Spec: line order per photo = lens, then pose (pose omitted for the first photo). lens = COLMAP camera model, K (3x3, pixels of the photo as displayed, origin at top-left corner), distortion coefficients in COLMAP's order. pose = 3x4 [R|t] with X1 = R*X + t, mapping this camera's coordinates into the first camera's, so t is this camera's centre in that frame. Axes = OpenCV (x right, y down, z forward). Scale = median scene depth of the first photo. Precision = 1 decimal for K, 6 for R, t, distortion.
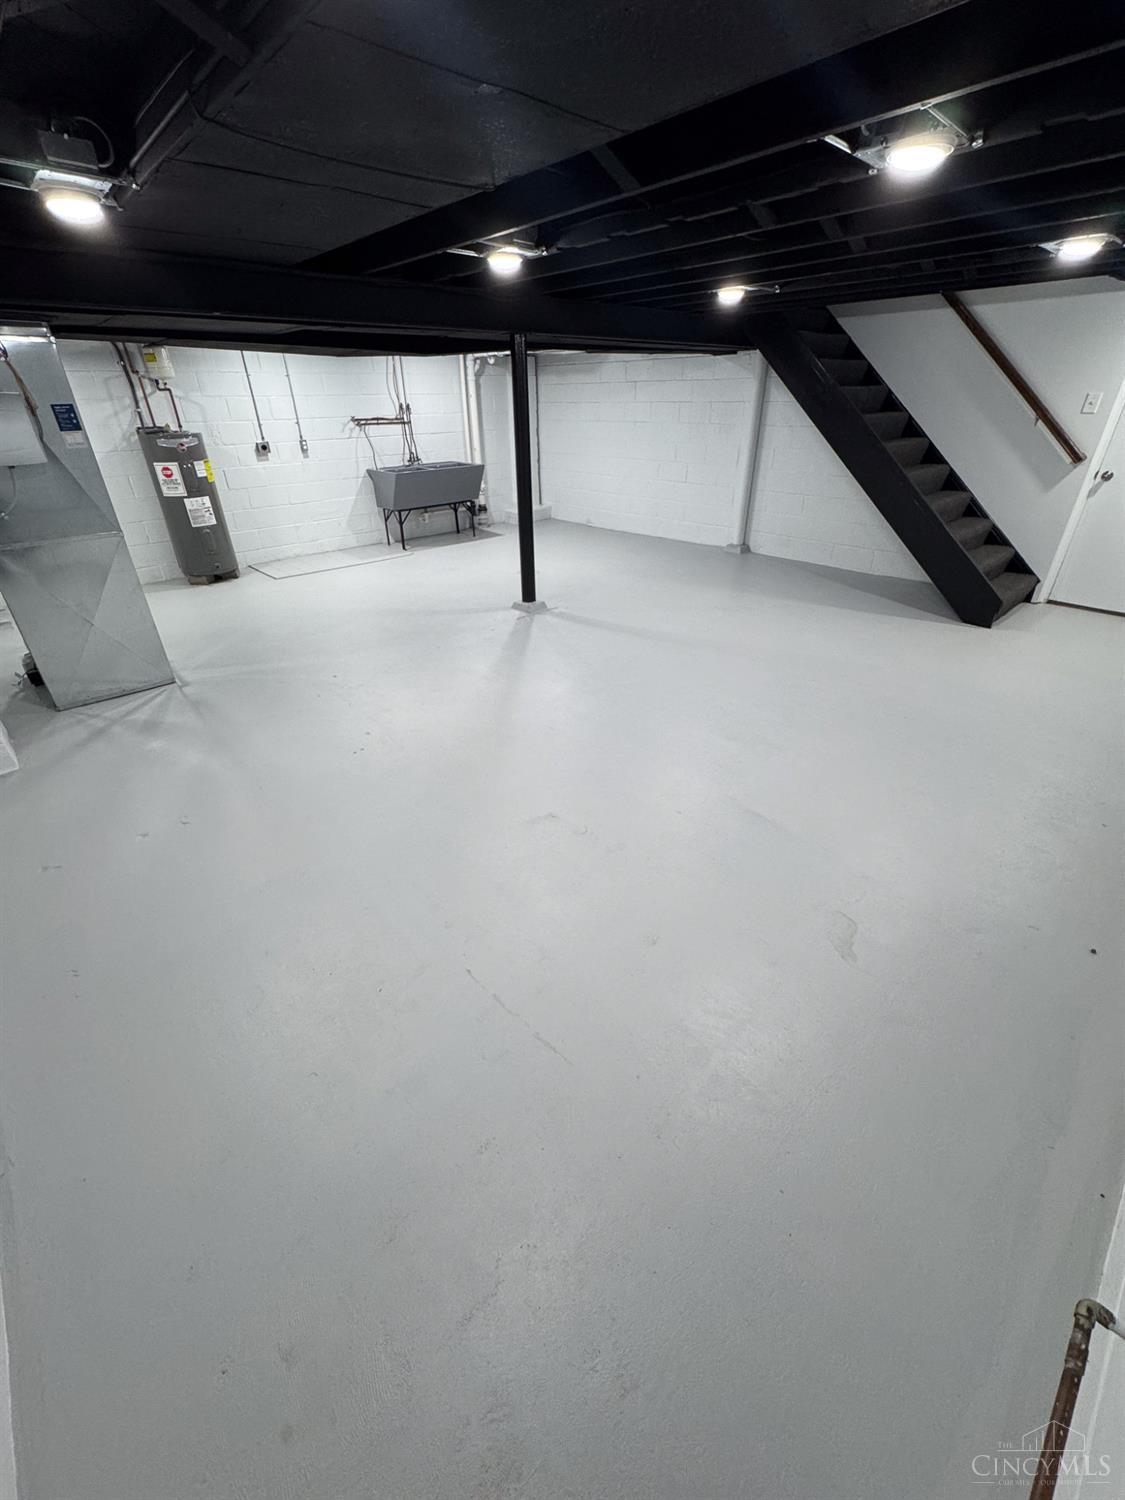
lens RADIAL K [[596.9, 0, 562.6], [0, 596.9, 754.3], [0, 0, 1]] dist [-0.002375, -0.000251]
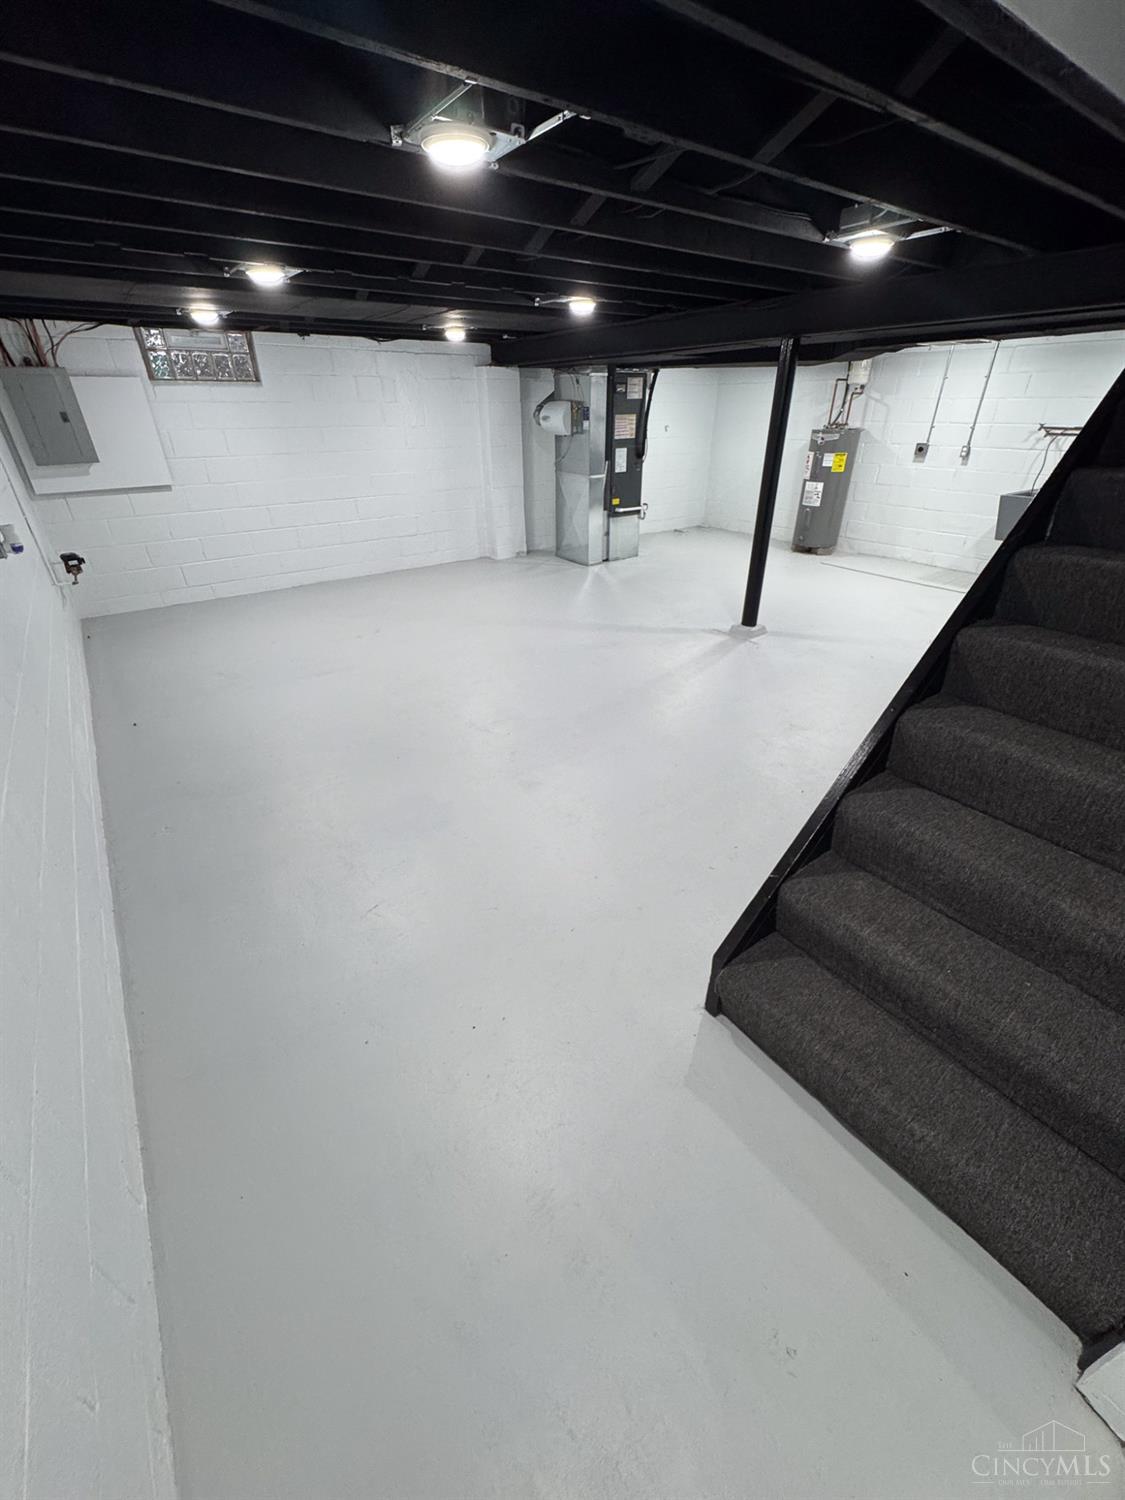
lens RADIAL K [[596.9, 0, 563.8], [0, 596.9, 746.8], [0, 0, 1]] dist [-0.002375, -0.000251]
pose [[-0.107462, 0.506523, -0.855504, 0.766696], [-0.502499, 0.714817, 0.486345, -0.385701], [0.857873, 0.482153, 0.177712, 0.615237]]
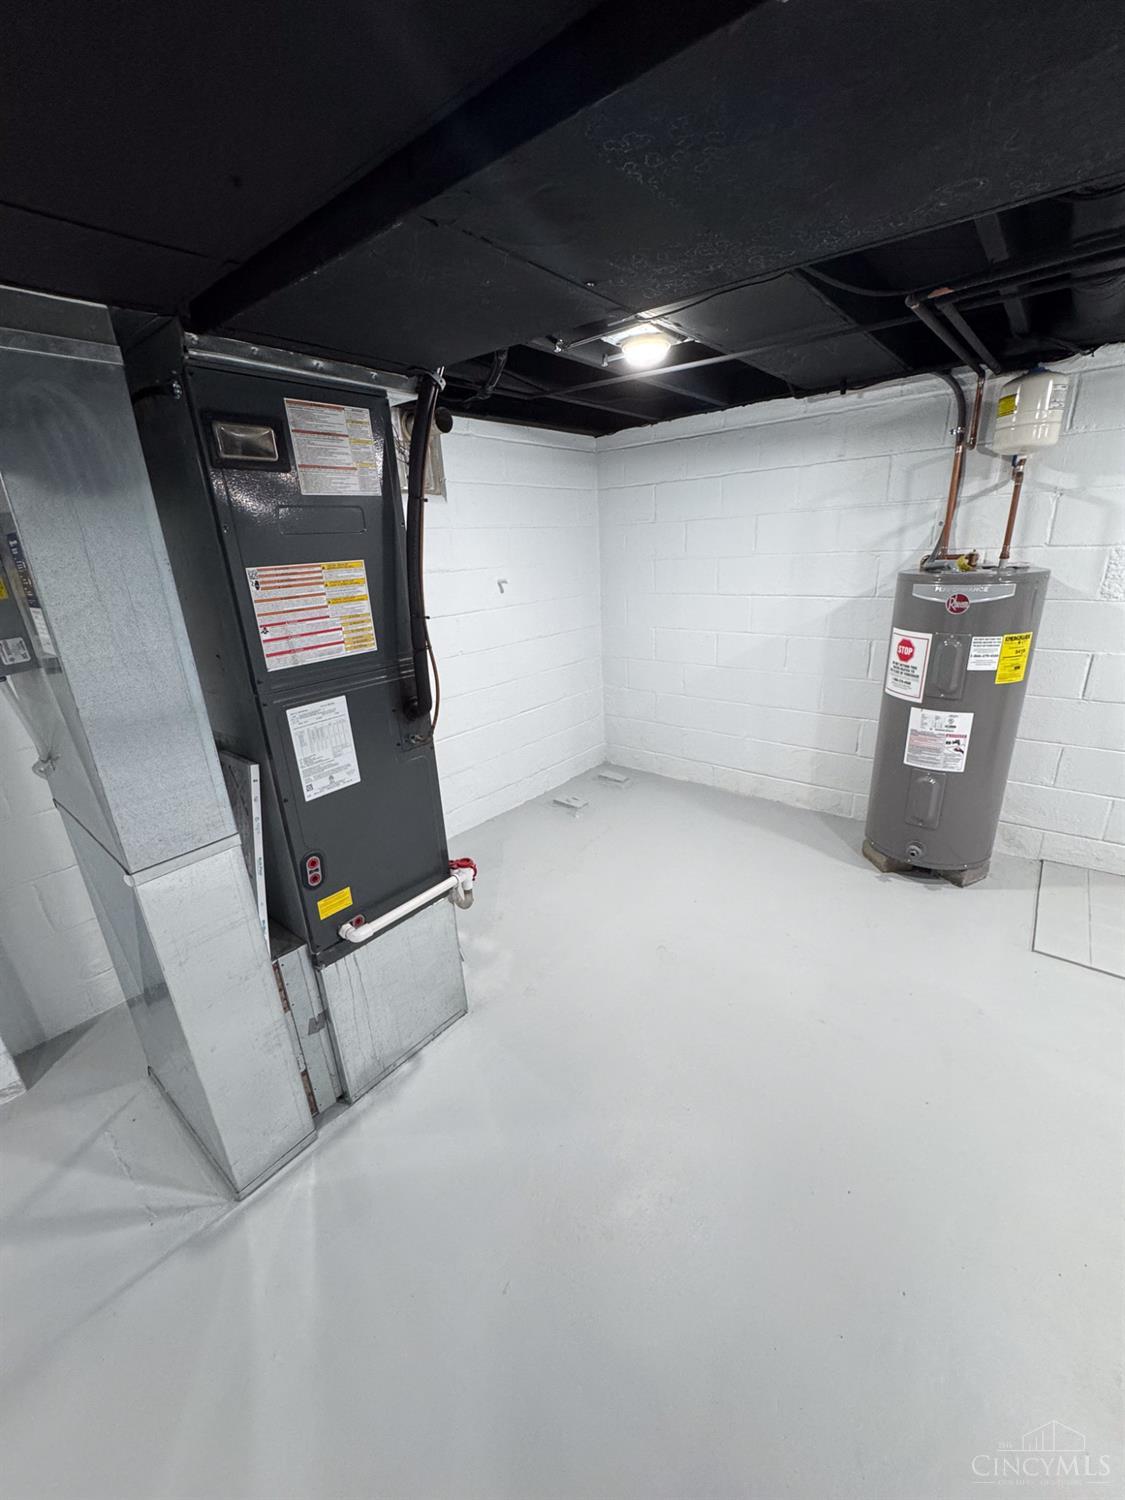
lens RADIAL K [[596.9, 0, 562.0], [0, 596.9, 747.7], [0, 0, 1]] dist [-0.002375, -0.000251]
pose [[0.143040, 0.325371, -0.934705, -0.248613], [-0.466204, 0.855228, 0.226361, -0.384116], [0.873037, 0.403385, 0.274021, 0.666415]]
